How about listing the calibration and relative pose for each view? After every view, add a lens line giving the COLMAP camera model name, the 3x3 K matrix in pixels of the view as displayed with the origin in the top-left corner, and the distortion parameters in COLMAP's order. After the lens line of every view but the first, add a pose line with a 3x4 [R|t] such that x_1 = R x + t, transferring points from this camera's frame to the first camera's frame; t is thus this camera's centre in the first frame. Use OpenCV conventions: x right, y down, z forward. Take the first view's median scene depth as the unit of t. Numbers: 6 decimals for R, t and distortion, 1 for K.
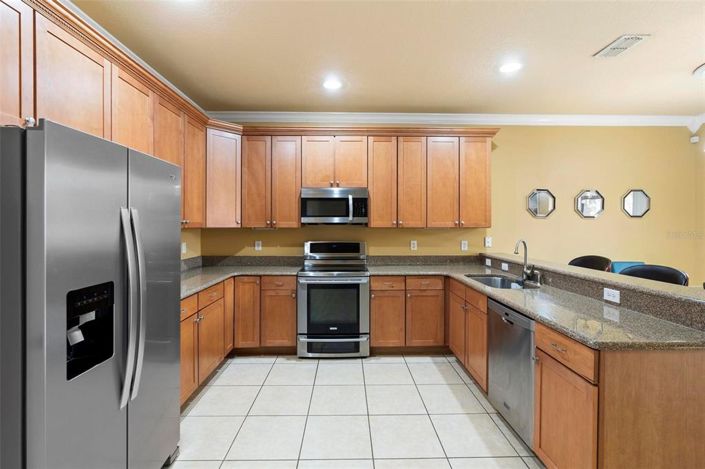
lens RADIAL K [[322.8, 0, 350.8], [0, 322.8, 225.7], [0, 0, 1]] dist [-0.001958, -0.000137]
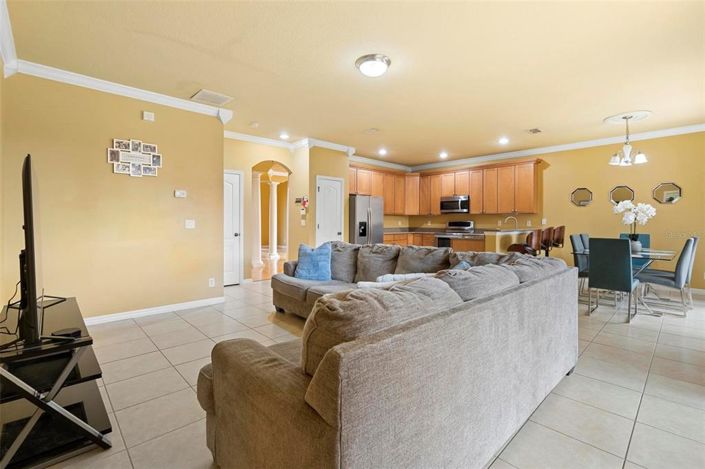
lens RADIAL K [[322.8, 0, 350.8], [0, 322.8, 225.7], [0, 0, 1]] dist [-0.001958, -0.000137]
pose [[0.677325, 0.009650, -0.735621, 1.106138], [-0.001058, 0.999926, 0.012143, 0.058195], [0.735683, -0.007447, 0.677285, -1.030120]]
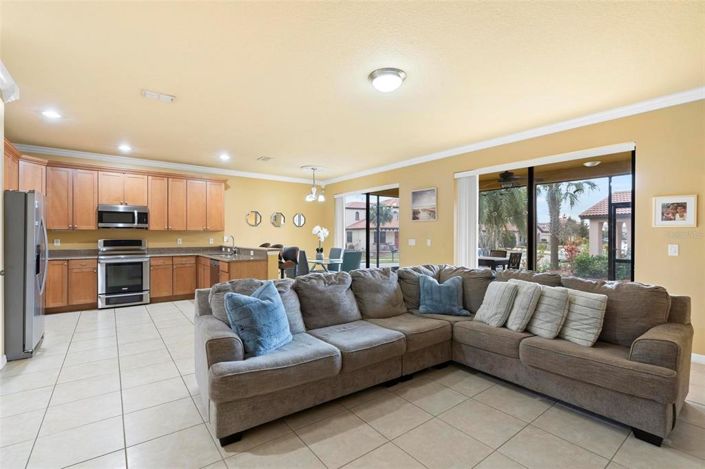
lens RADIAL K [[320.3, 0, 349.3], [0, 320.3, 237.3], [0, 0, 1]] dist [-0.001585, -0.000227]
pose [[0.806043, -0.003194, 0.591848, -0.090557], [-0.000039, 0.999985, 0.005450, 0.034277], [-0.591857, -0.004416, 0.806031, -0.983645]]
